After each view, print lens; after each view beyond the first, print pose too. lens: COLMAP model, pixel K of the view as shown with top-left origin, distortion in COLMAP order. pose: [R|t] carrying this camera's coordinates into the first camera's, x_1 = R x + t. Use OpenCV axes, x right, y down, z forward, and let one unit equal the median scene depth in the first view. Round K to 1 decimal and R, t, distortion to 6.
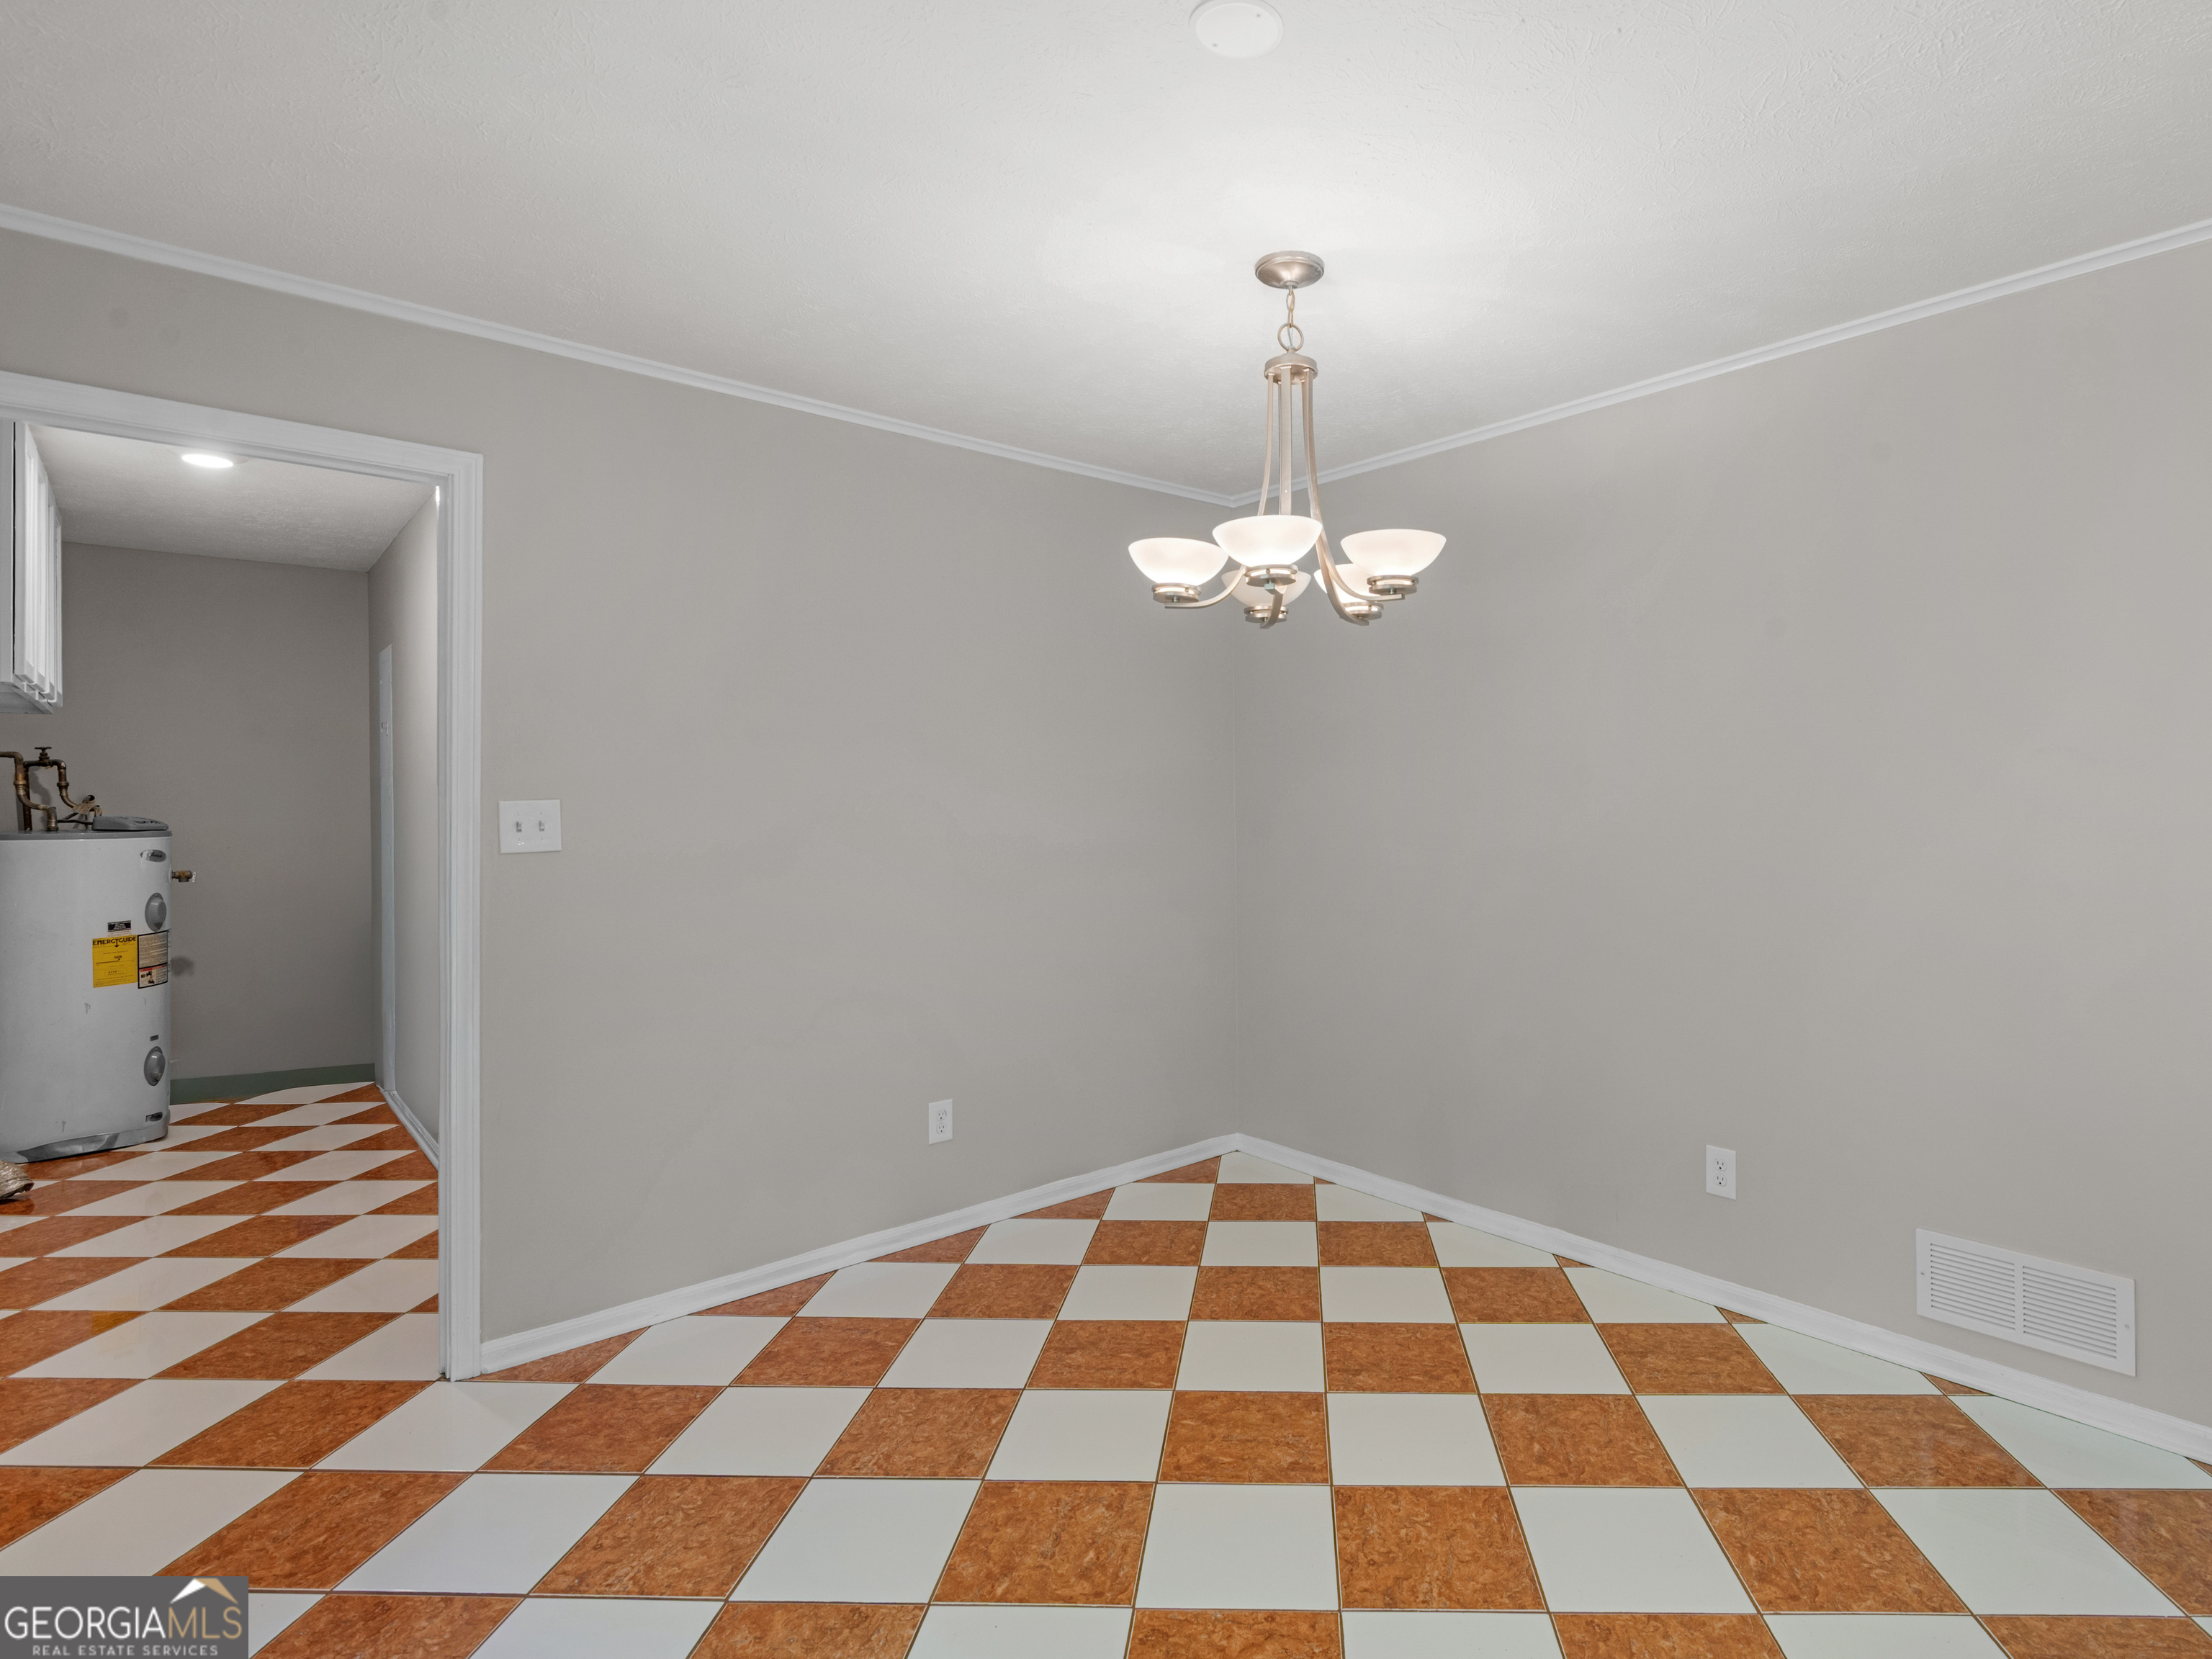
lens RADIAL K [[1076.3, 0, 1109.8], [0, 1076.3, 796.3], [0, 0, 1]] dist [0.000681, -0.000592]
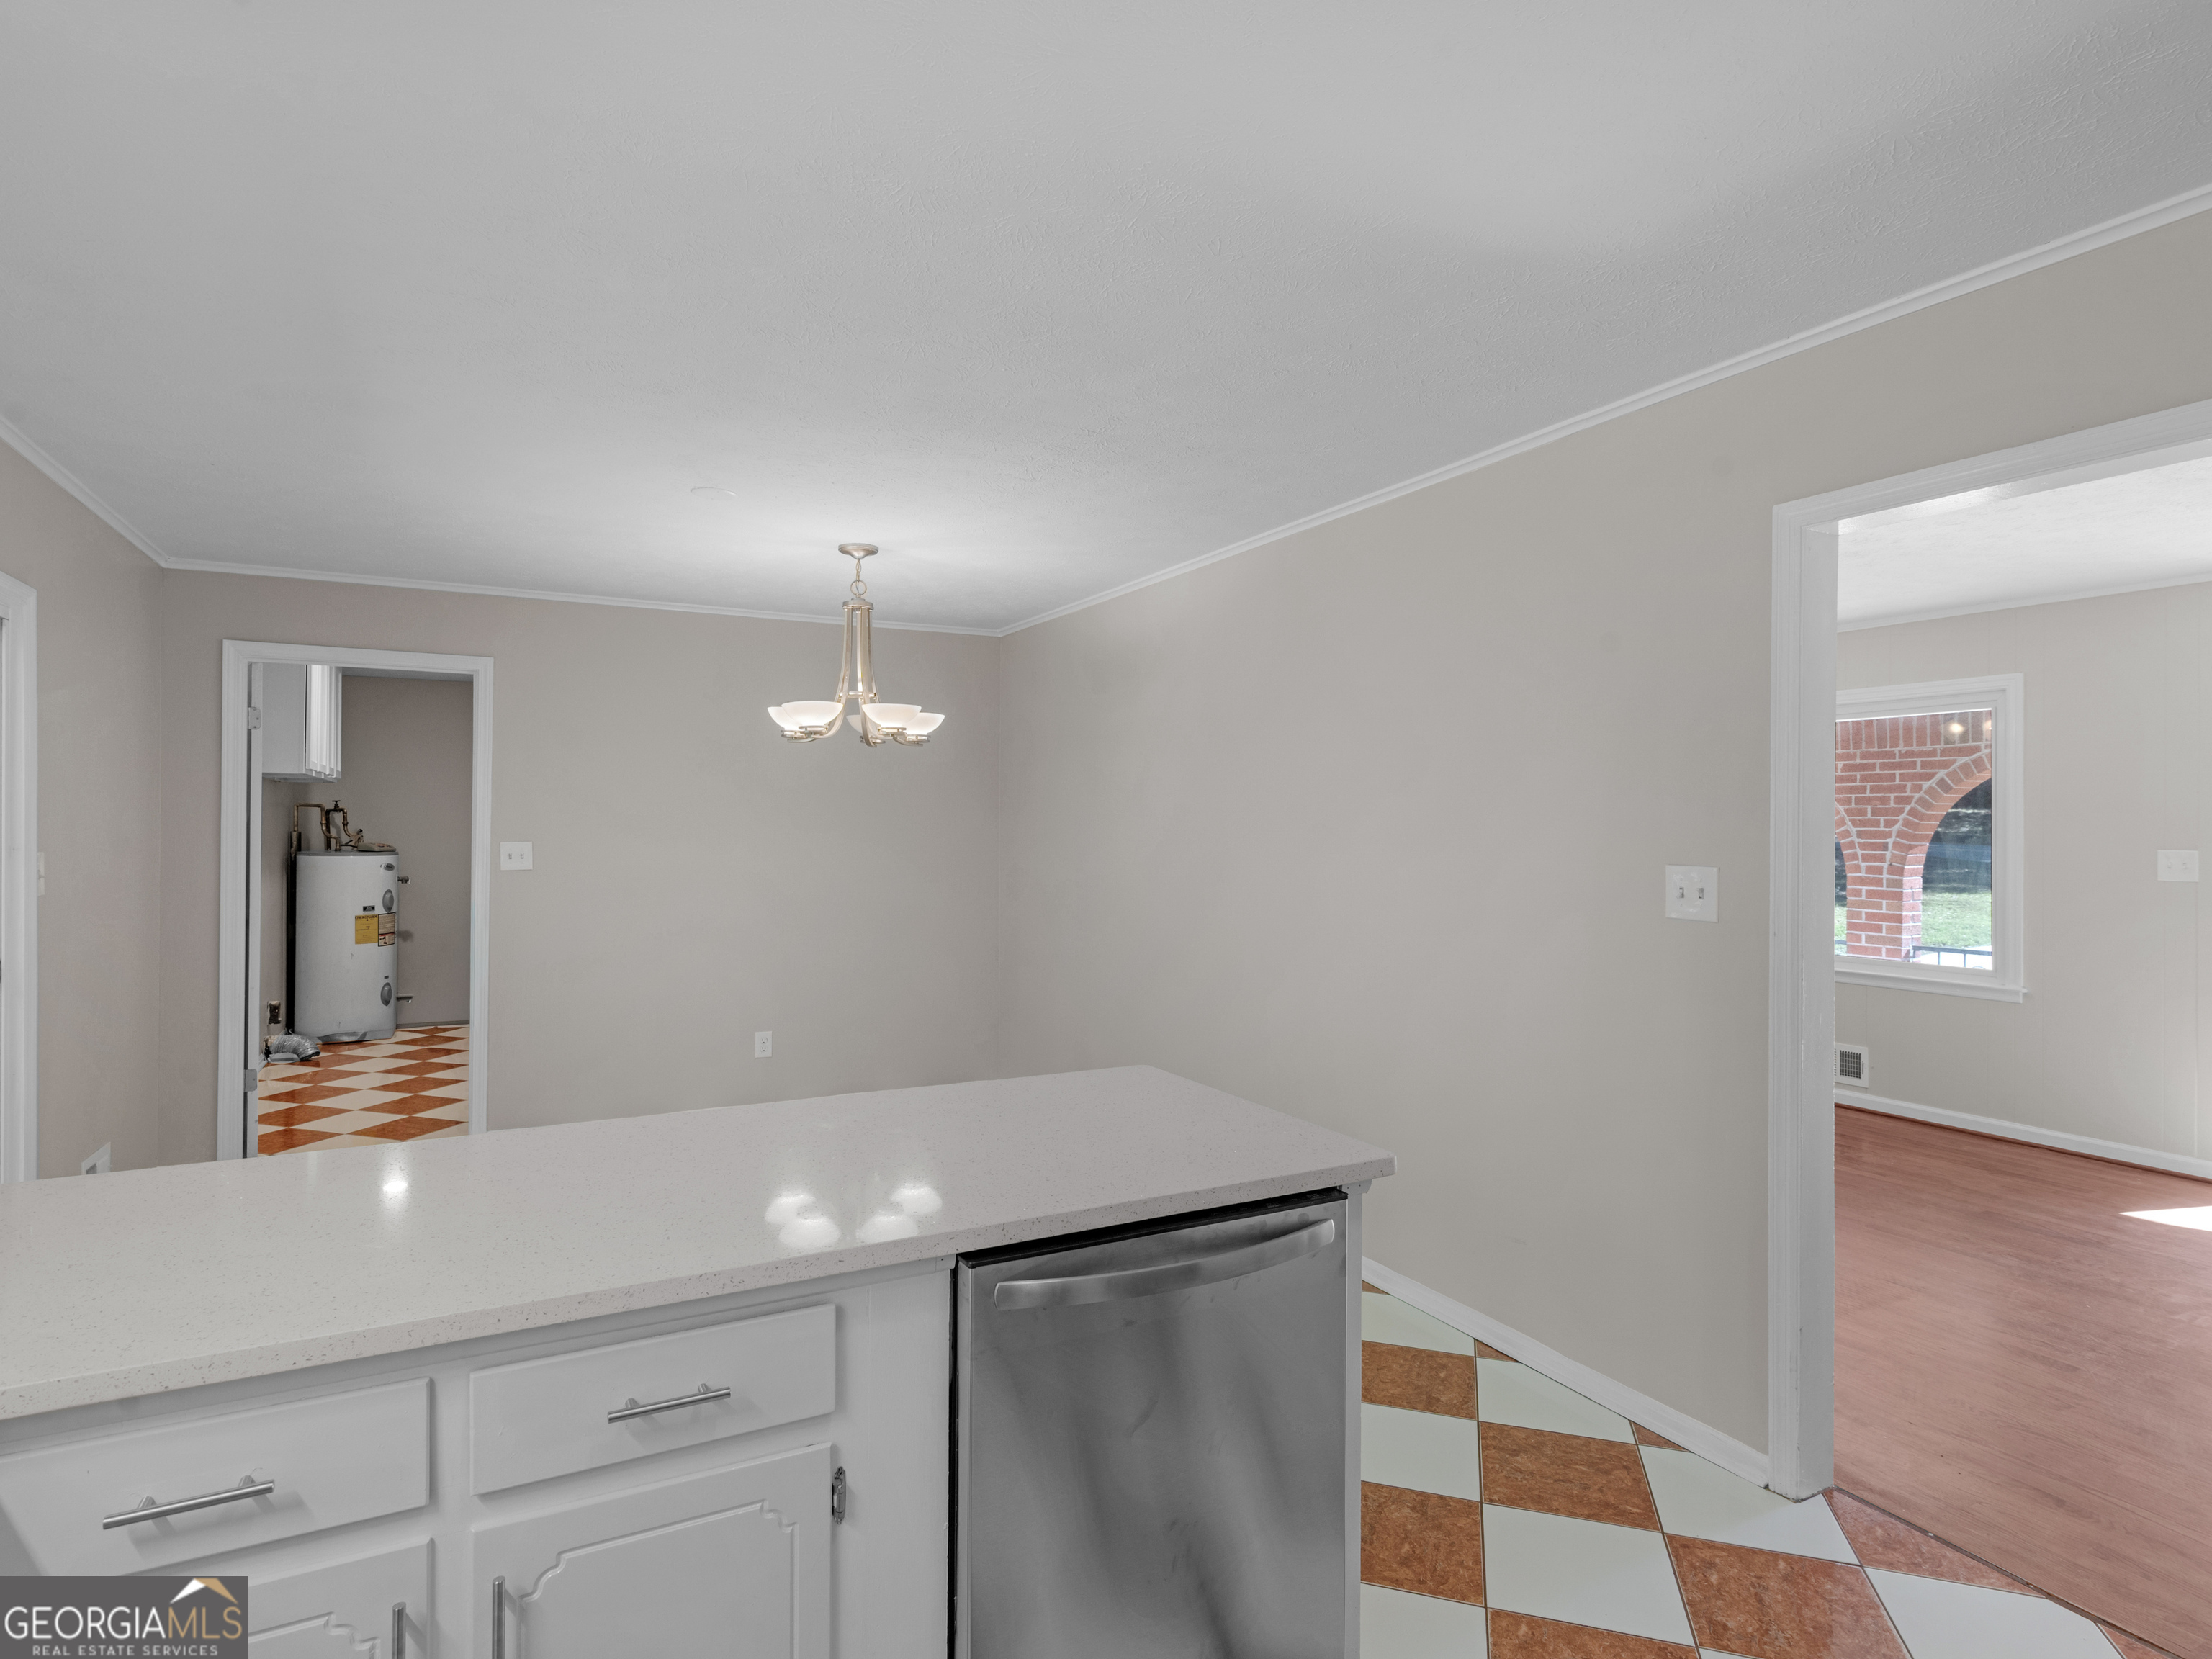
lens RADIAL K [[1133.6, 0, 1052.7], [0, 1133.6, 820.9], [0, 0, 1]] dist [0.001912, 0.000528]
pose [[0.963470, 0.011623, -0.267564, 0.582409], [-0.011736, 0.999930, 0.001178, -0.030741], [0.267559, 0.002006, 0.963539, -0.421682]]
